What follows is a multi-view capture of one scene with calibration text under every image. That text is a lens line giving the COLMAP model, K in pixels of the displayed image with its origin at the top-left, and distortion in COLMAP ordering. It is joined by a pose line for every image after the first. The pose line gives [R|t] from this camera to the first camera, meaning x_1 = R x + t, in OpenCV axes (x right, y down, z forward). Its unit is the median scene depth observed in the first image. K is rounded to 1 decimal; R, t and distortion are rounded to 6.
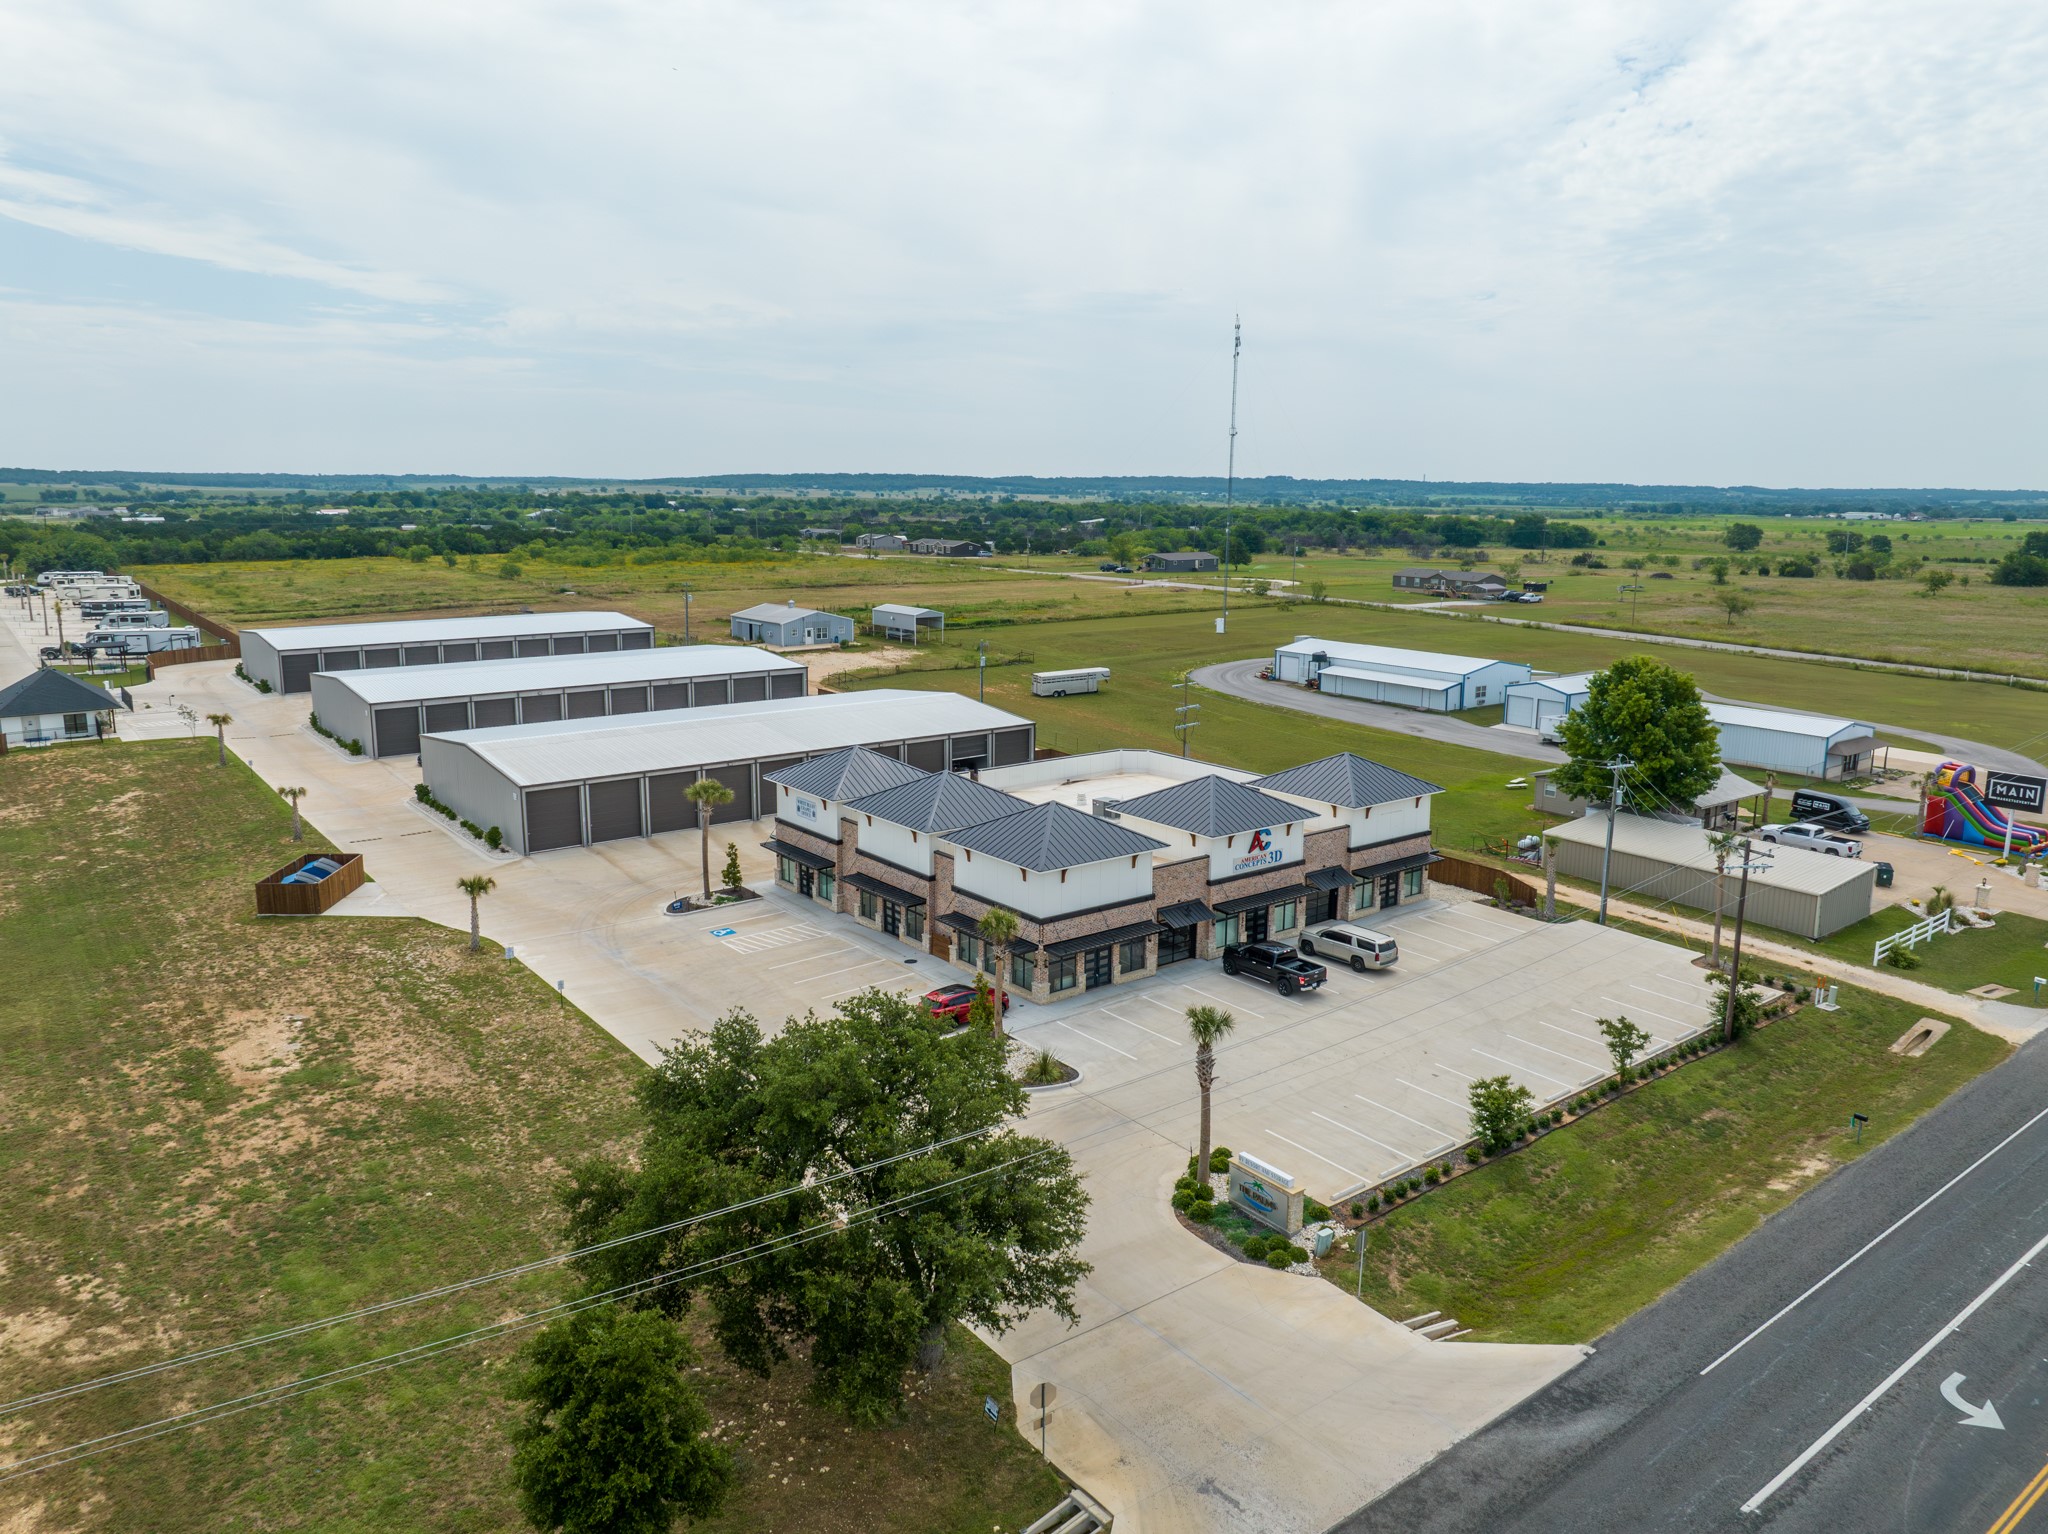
lens RADIAL K [[1456.1, 0, 1029.2], [0, 1456.1, 747.1], [0, 0, 1]] dist [-0.070820, 0.045653]
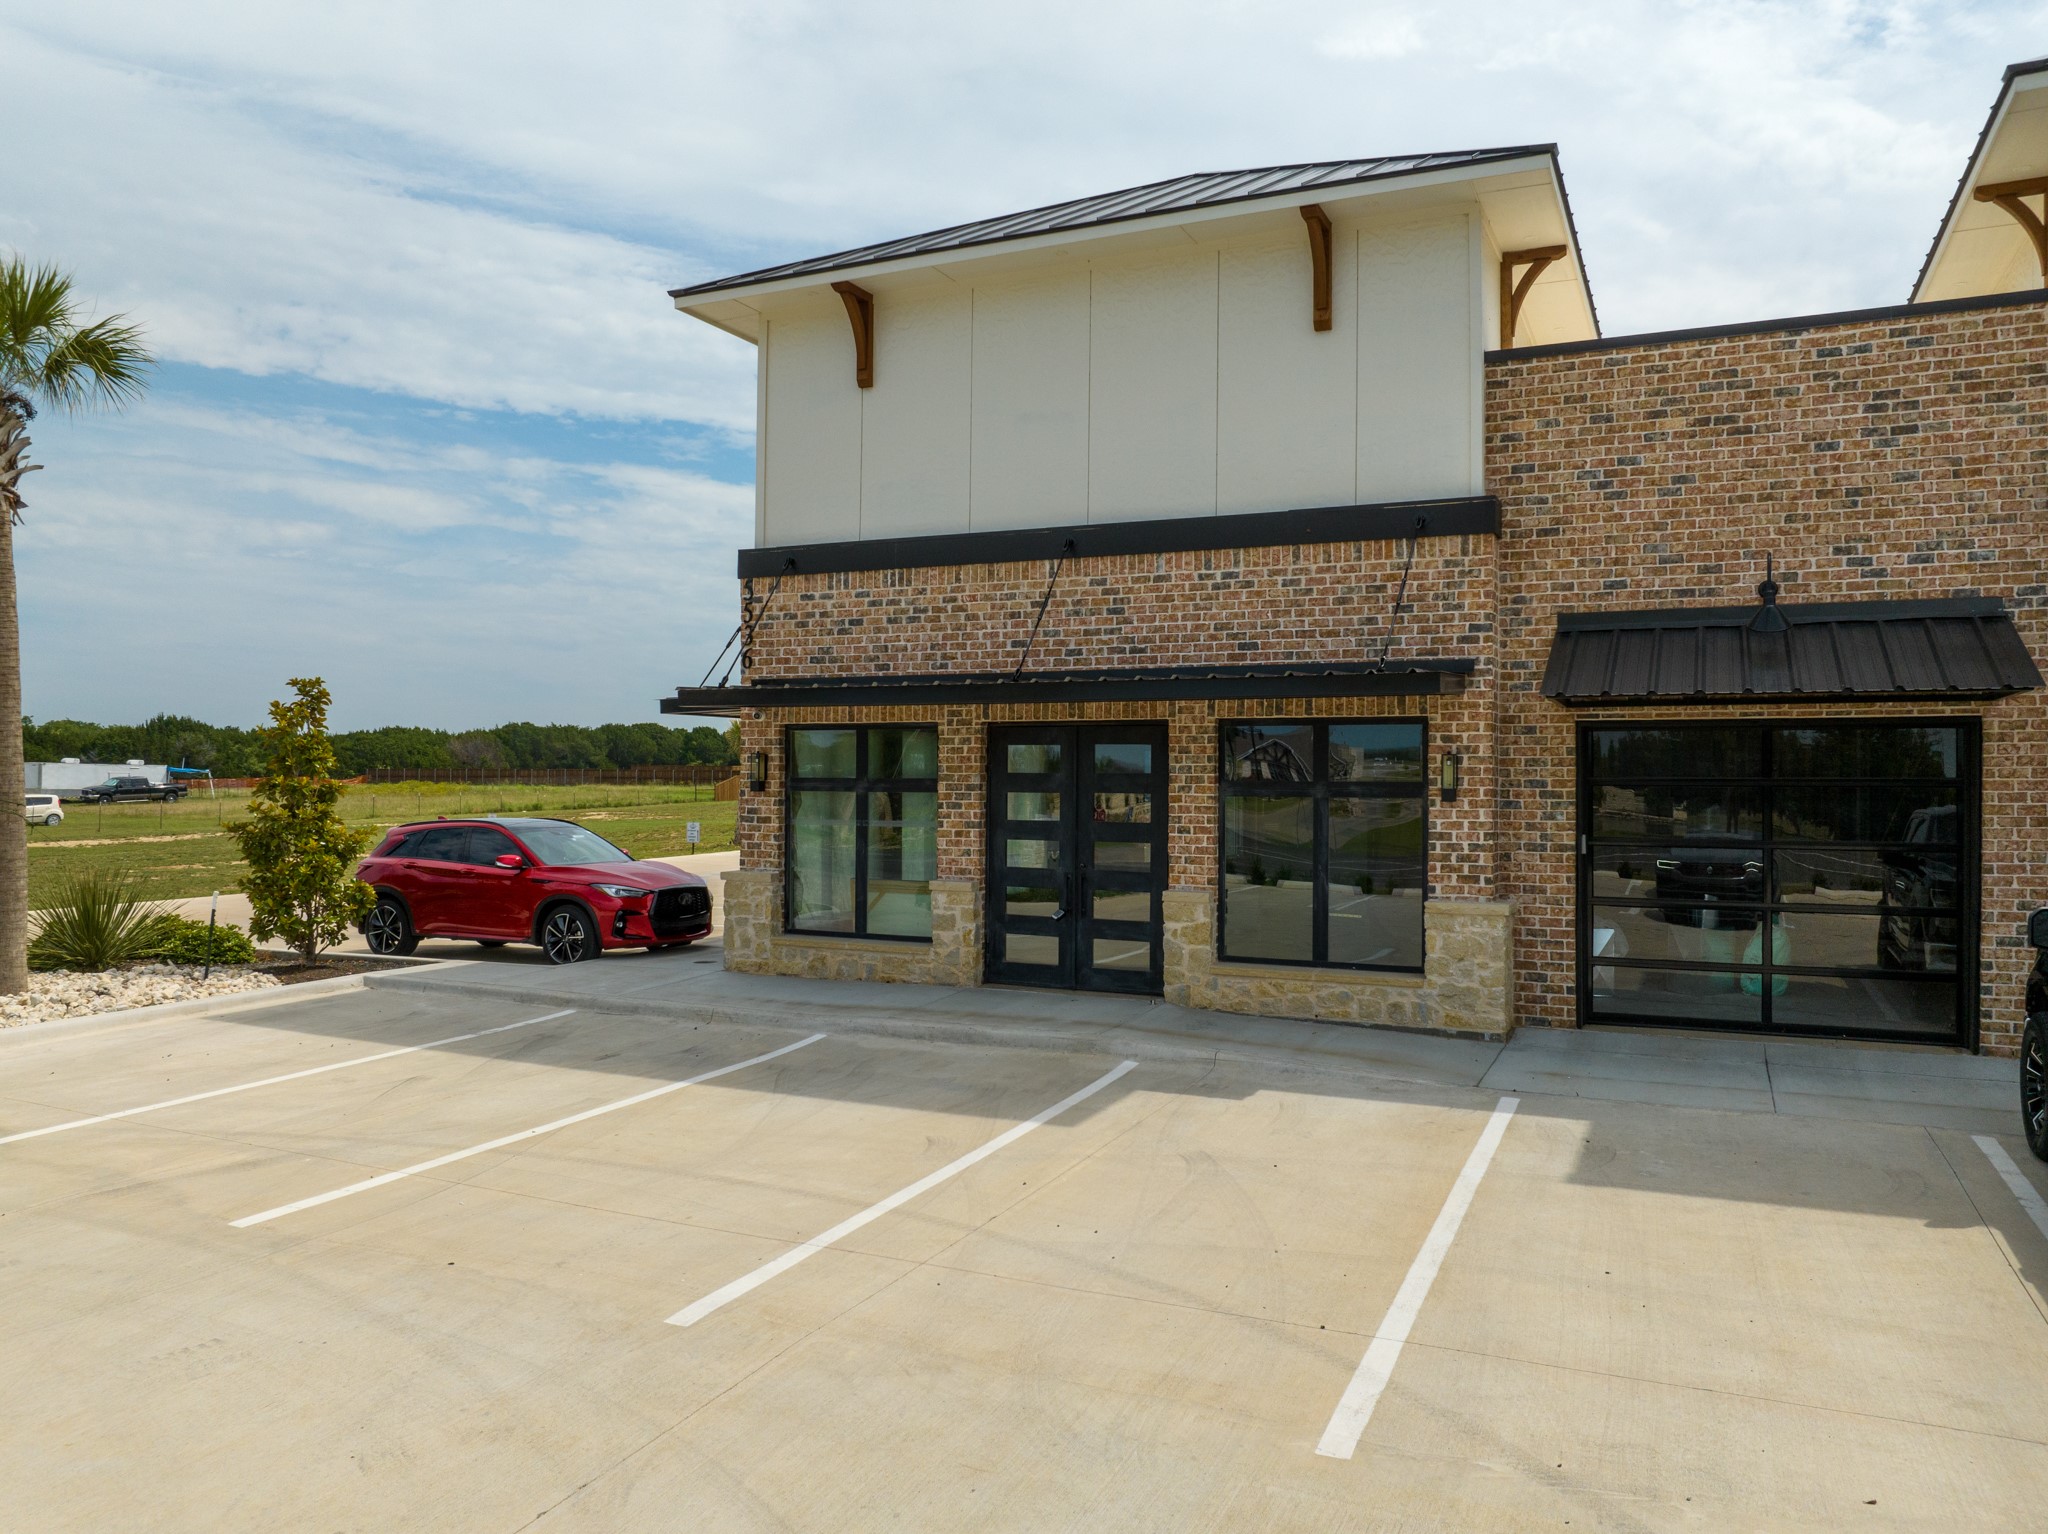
lens RADIAL K [[1414.4, 0, 1024.0], [0, 1414.4, 767.0], [0, 0, 1]] dist [-0.009058, -0.062076]
pose [[0.456869, -0.010767, -0.889469, 0.193768], [-0.164328, 0.981695, -0.096289, 0.149656], [0.874224, 0.190156, 0.446737, 0.874582]]
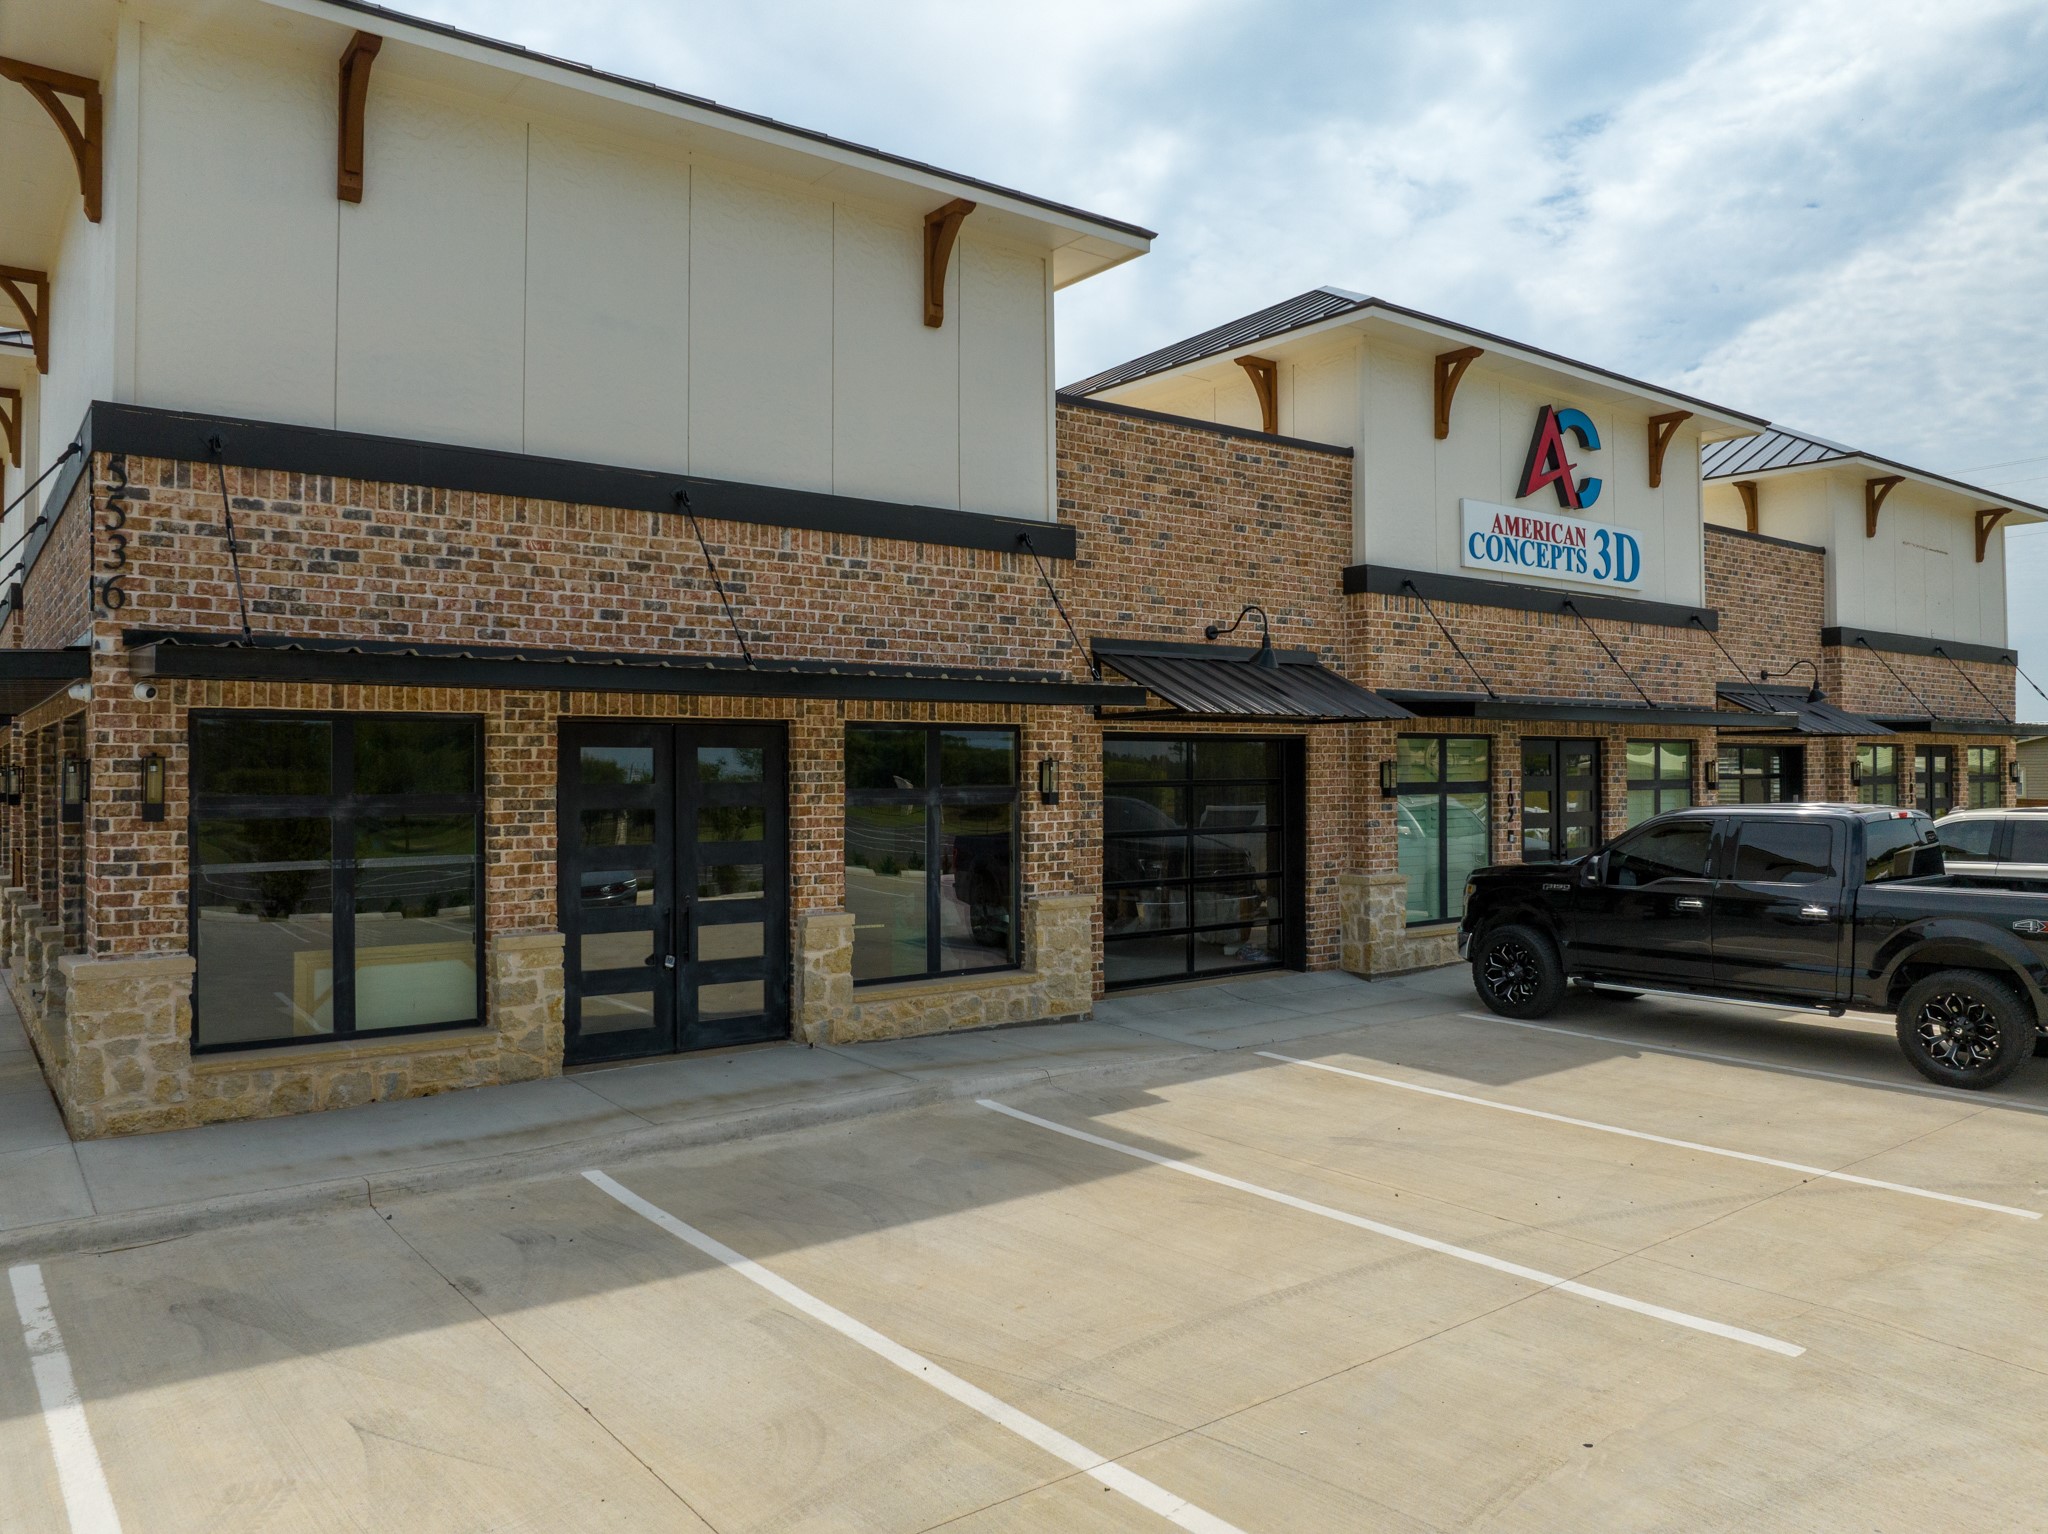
lens RADIAL K [[1451.7, 0, 1024.0], [0, 1451.7, 767.0], [0, 0, 1]] dist [-0.039224, 0.000573]
pose [[0.999908, -0.012483, -0.005310, 0.079444], [0.011278, 0.982487, -0.185992, 0.157845], [0.007539, 0.185915, 0.982537, 0.818697]]
